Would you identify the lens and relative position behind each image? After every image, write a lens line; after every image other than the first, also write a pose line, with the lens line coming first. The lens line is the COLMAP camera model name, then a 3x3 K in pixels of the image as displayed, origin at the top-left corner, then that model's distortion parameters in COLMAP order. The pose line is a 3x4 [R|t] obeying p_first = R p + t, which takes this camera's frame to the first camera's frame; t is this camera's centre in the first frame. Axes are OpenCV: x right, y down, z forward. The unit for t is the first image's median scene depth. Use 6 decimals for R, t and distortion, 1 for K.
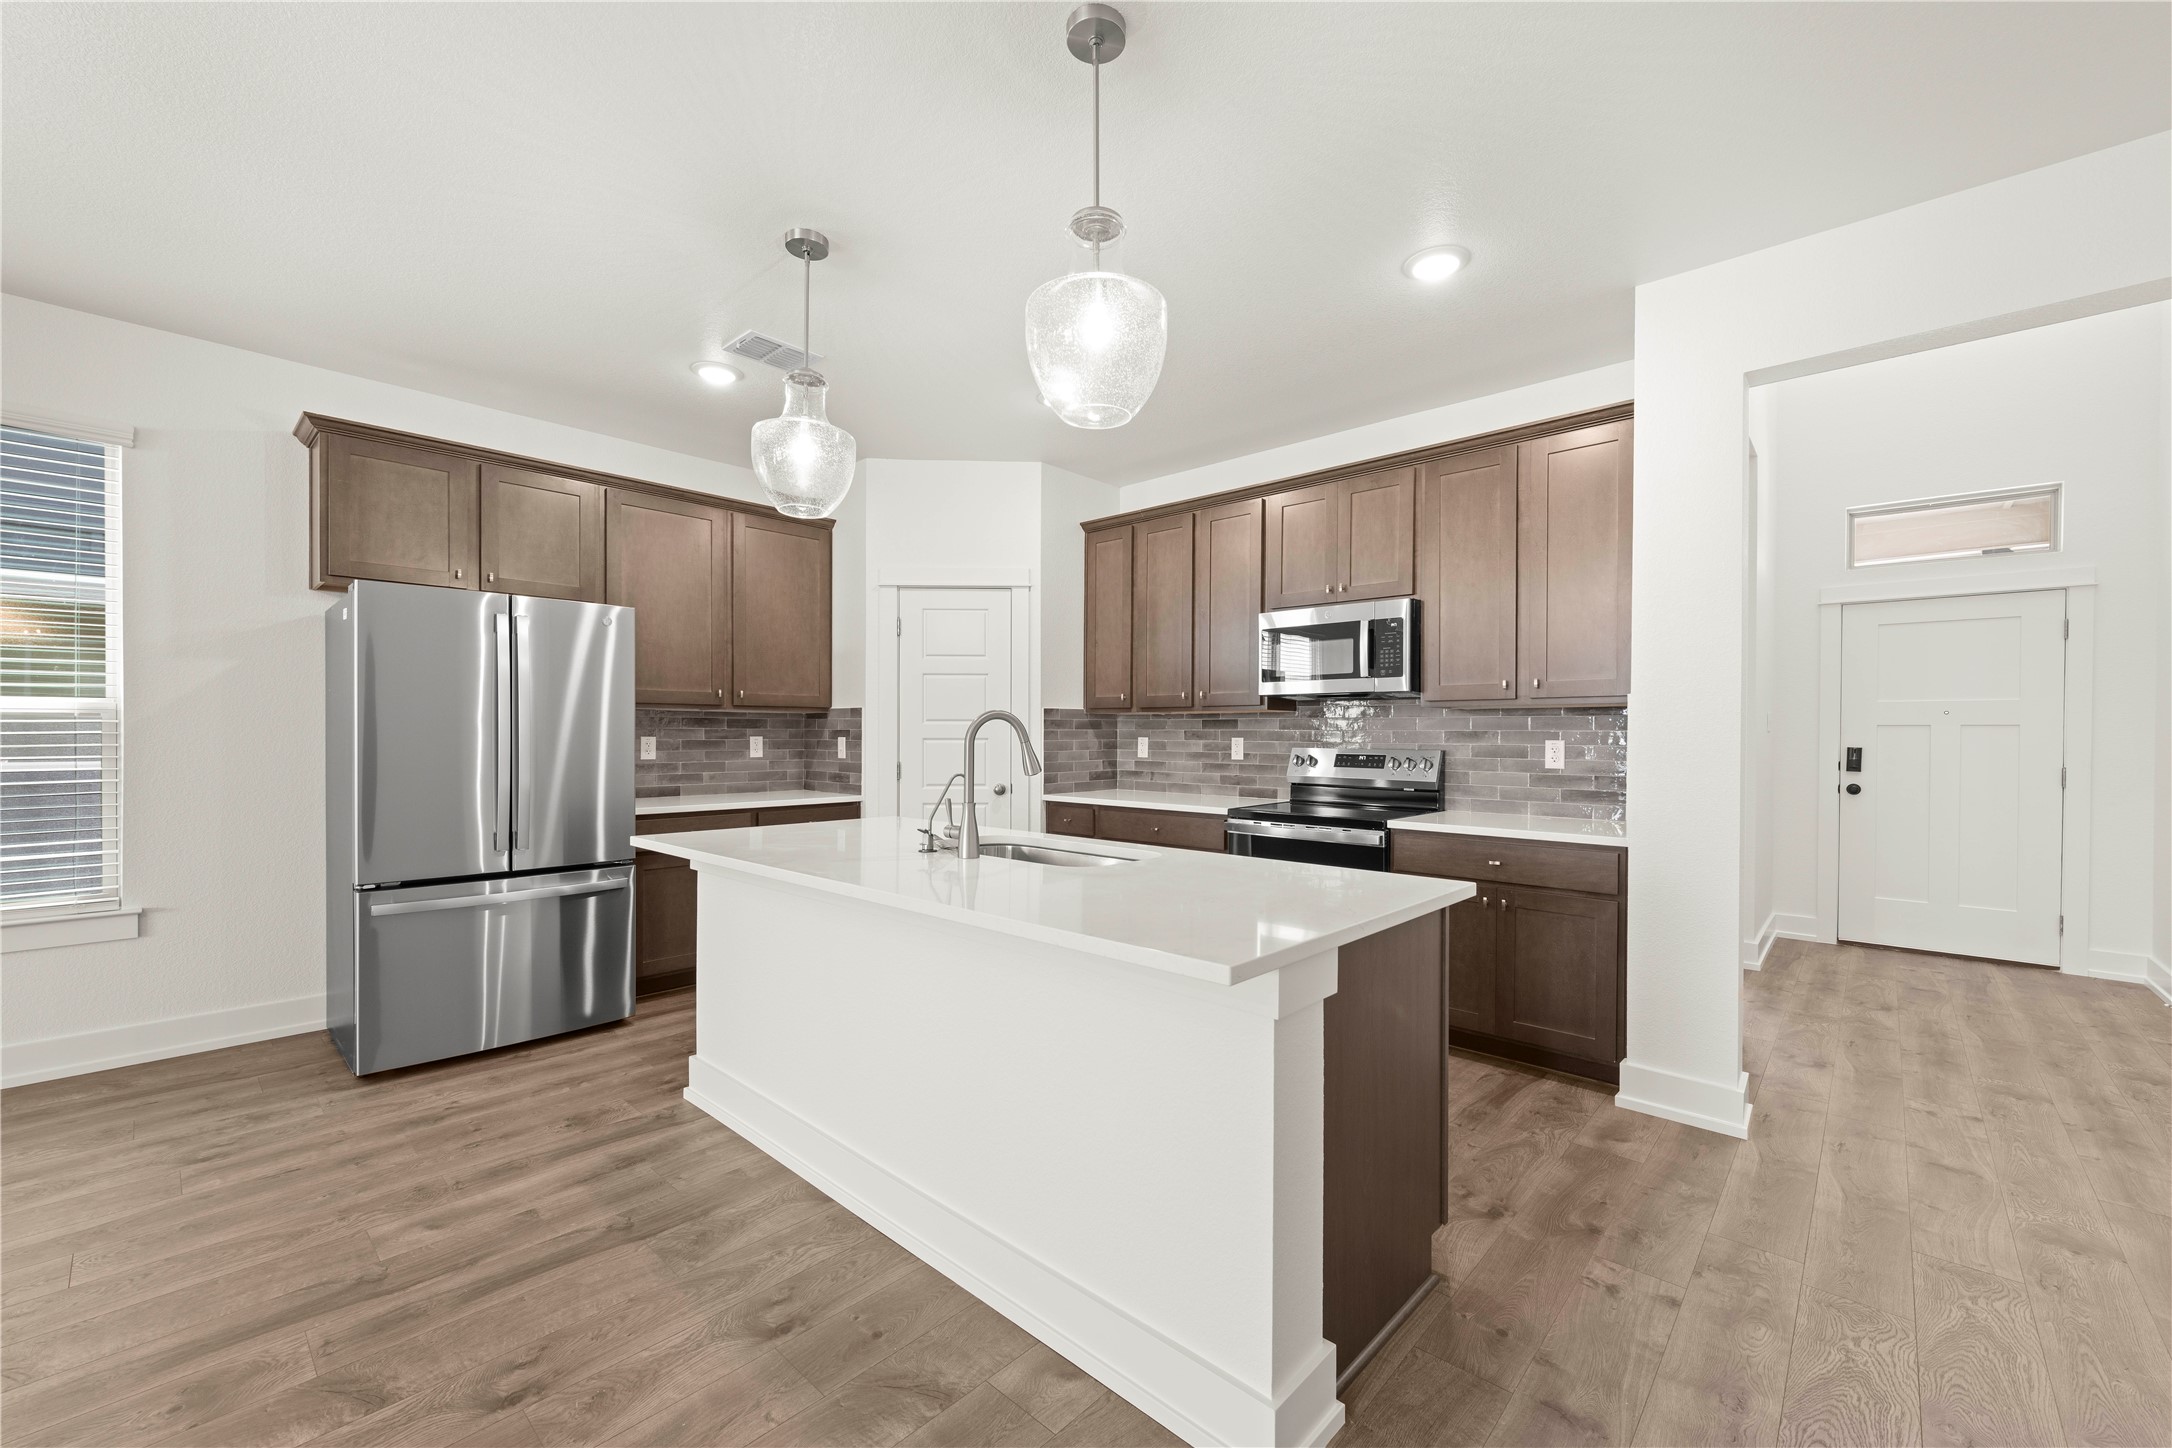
lens RADIAL K [[862.3, 0, 1092.3], [0, 862.3, 734.7], [0, 0, 1]] dist [-0.009523, -0.000072]
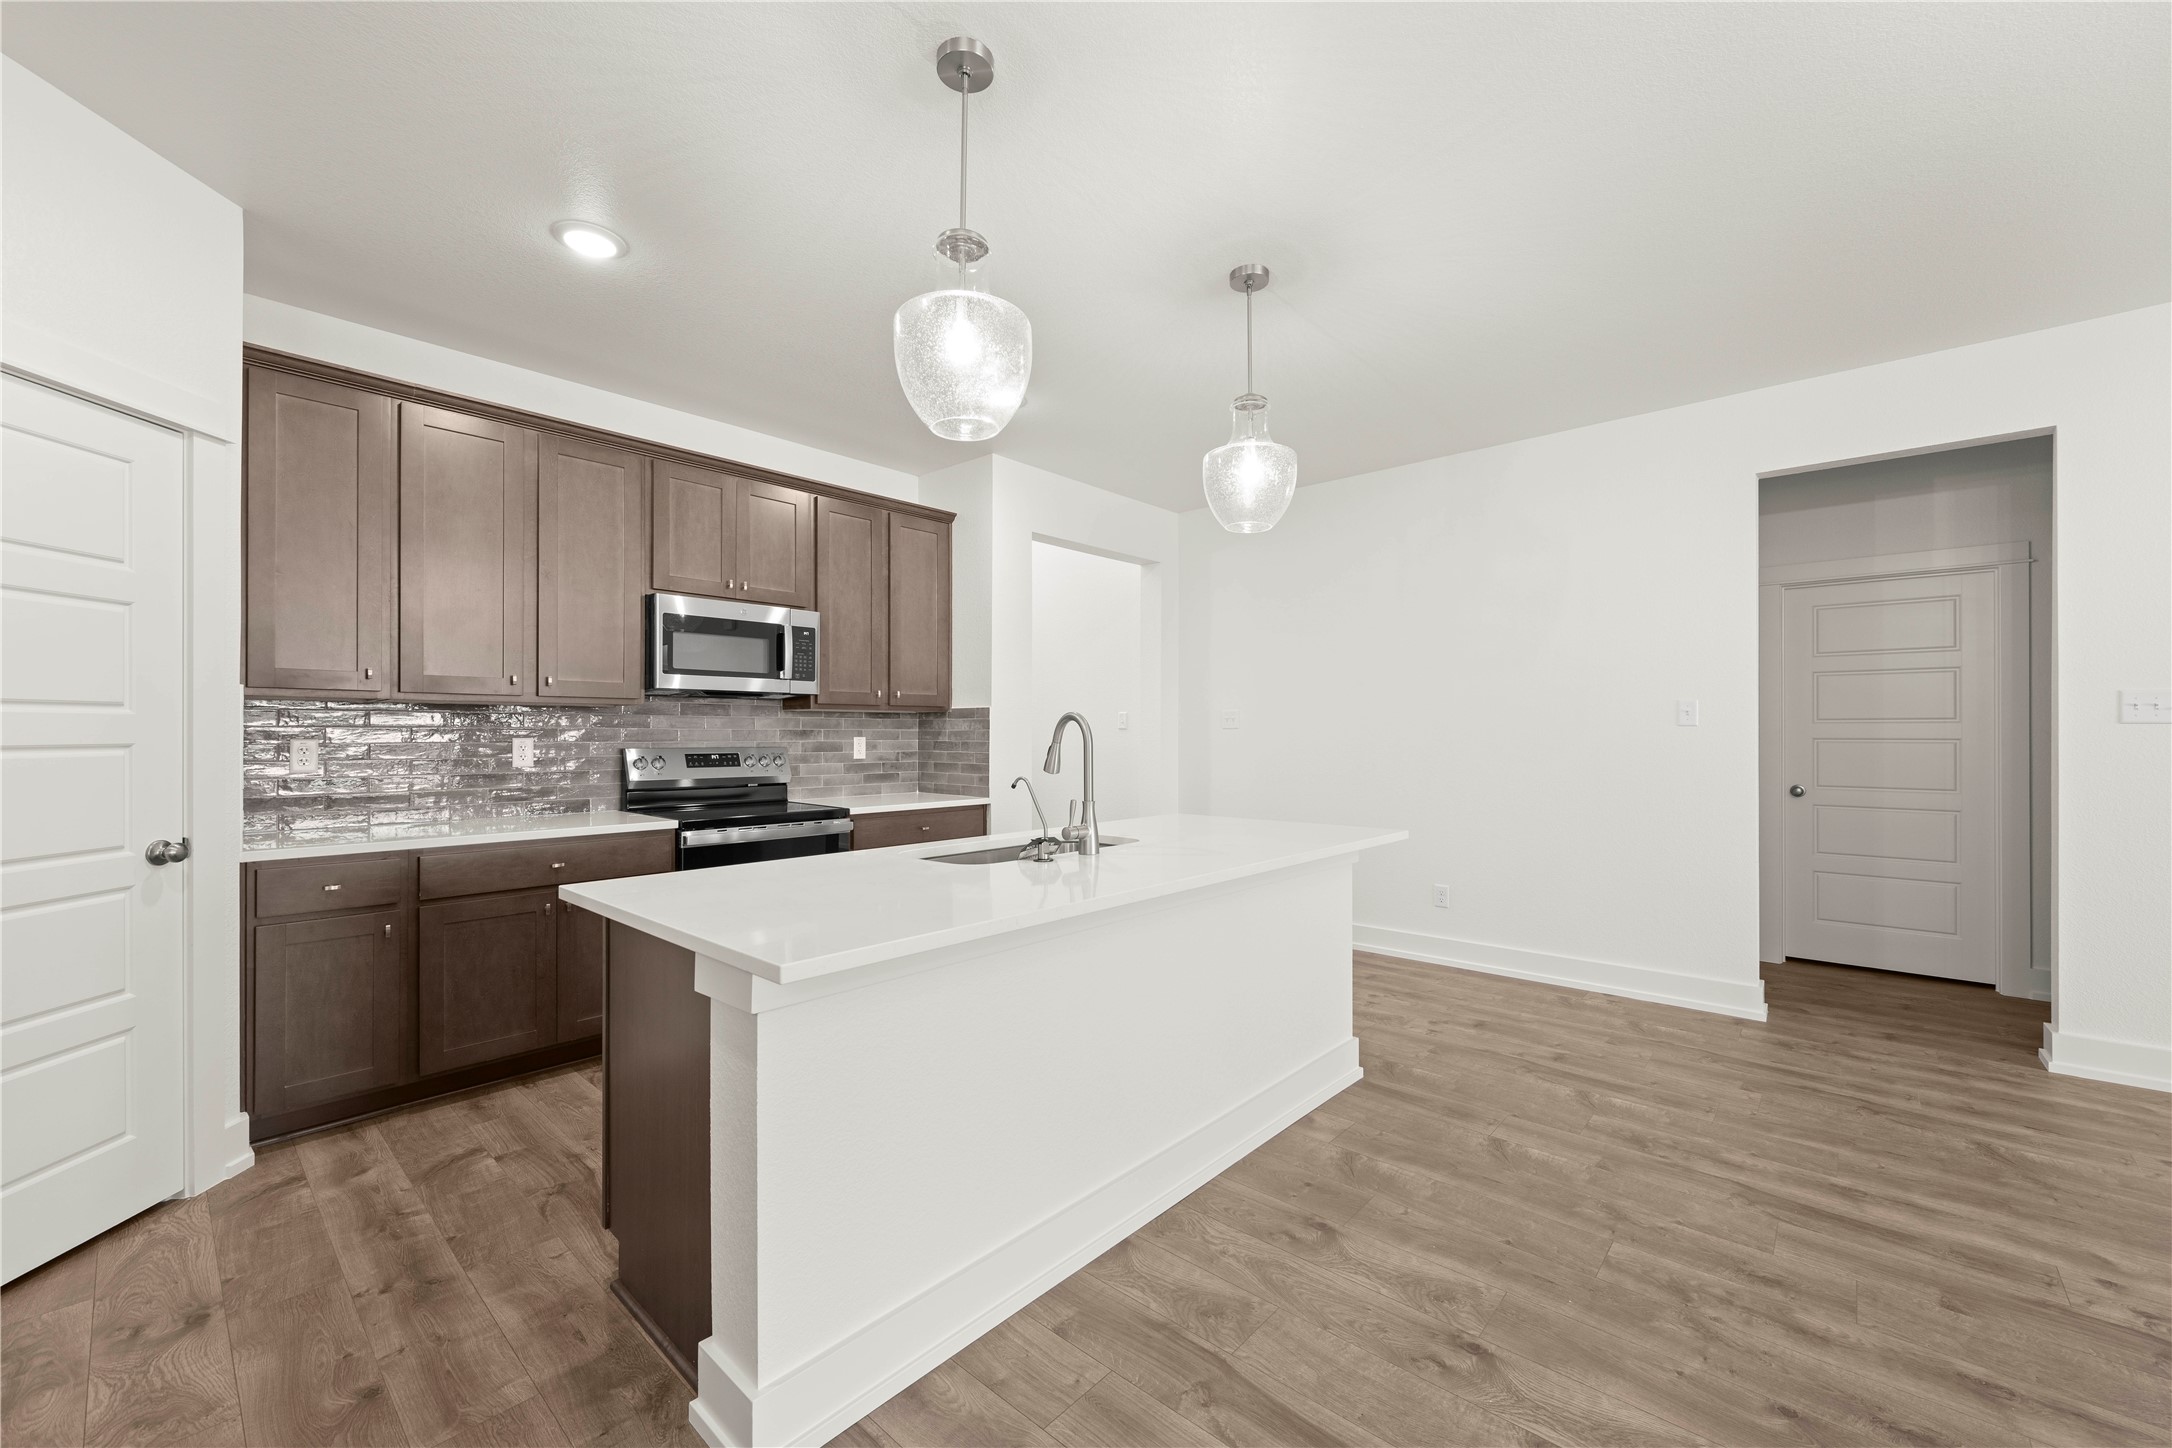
lens RADIAL K [[862.3, 0, 1096.7], [0, 862.3, 720.9], [0, 0, 1]] dist [-0.009523, -0.000072]
pose [[-0.009537, 0.007349, 0.999928, -1.105547], [-0.000197, 0.999973, -0.007351, -0.011729], [-0.999955, -0.000267, -0.009535, 0.929554]]
